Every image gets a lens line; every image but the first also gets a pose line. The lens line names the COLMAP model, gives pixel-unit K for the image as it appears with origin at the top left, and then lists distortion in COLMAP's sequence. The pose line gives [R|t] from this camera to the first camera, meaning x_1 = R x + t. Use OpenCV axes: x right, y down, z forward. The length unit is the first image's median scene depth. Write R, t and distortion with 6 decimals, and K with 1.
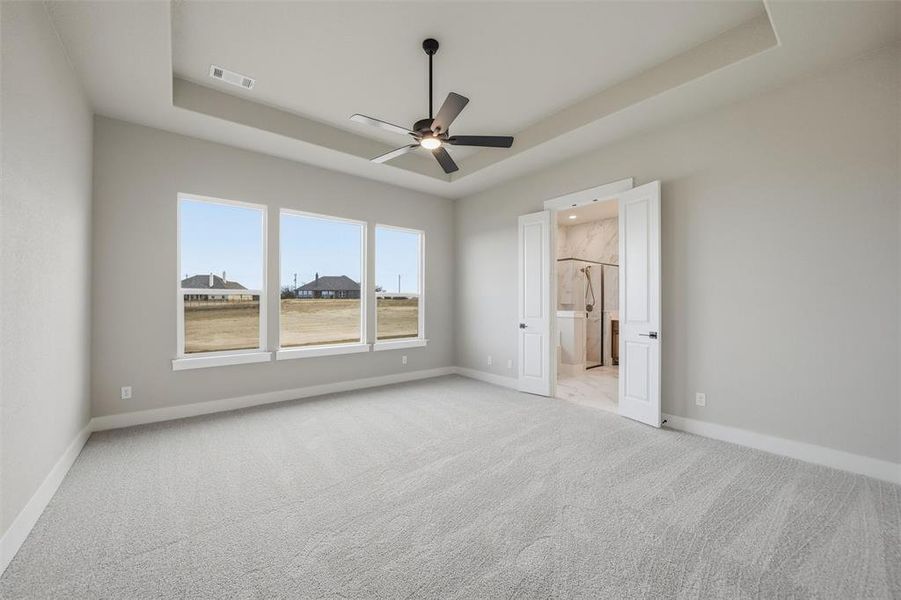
lens RADIAL K [[343.6, 0, 449.2], [0, 343.6, 299.7], [0, 0, 1]] dist [-0.015811, 0.002354]
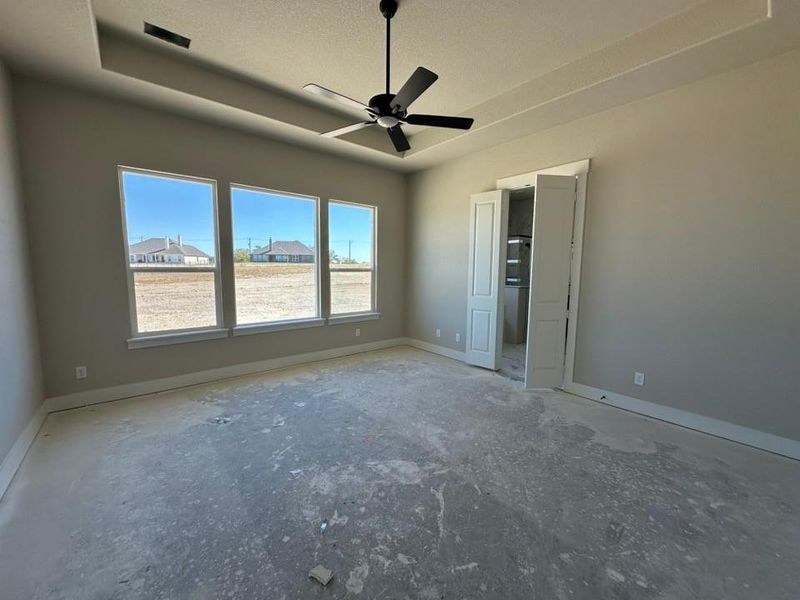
lens RADIAL K [[319.7, 0, 404.7], [0, 319.7, 299.3], [0, 0, 1]] dist [0.002514, -0.001163]
pose [[0.999607, 0.011080, 0.025753, -0.020054], [-0.013819, 0.993973, 0.108751, -0.050839], [-0.024393, -0.109065, 0.993735, 0.052572]]
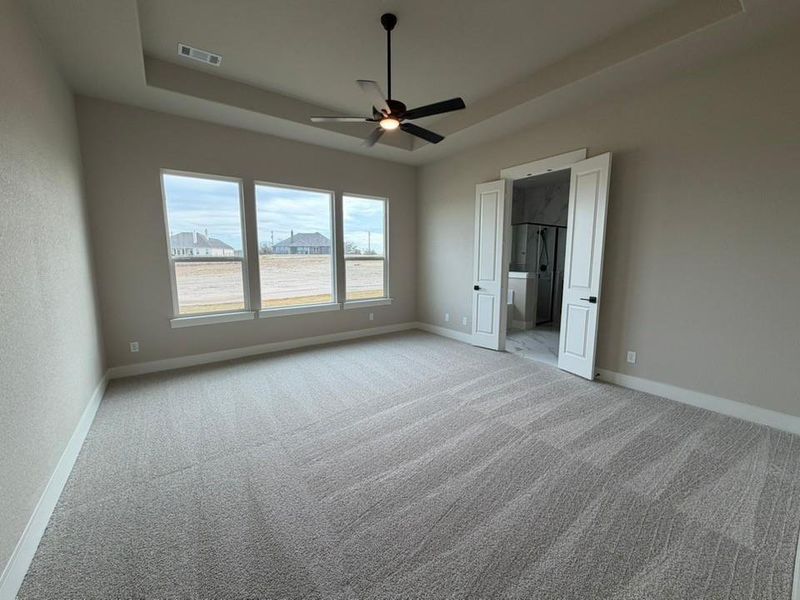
lens RADIAL K [[319.7, 0, 405.6], [0, 319.7, 297.3], [0, 0, 1]] dist [0.002514, -0.001163]
pose [[0.999435, 0.004618, -0.033286, 0.025637], [-0.000154, 0.991130, 0.132893, -0.042228], [0.033604, -0.132813, 0.990571, -0.045798]]
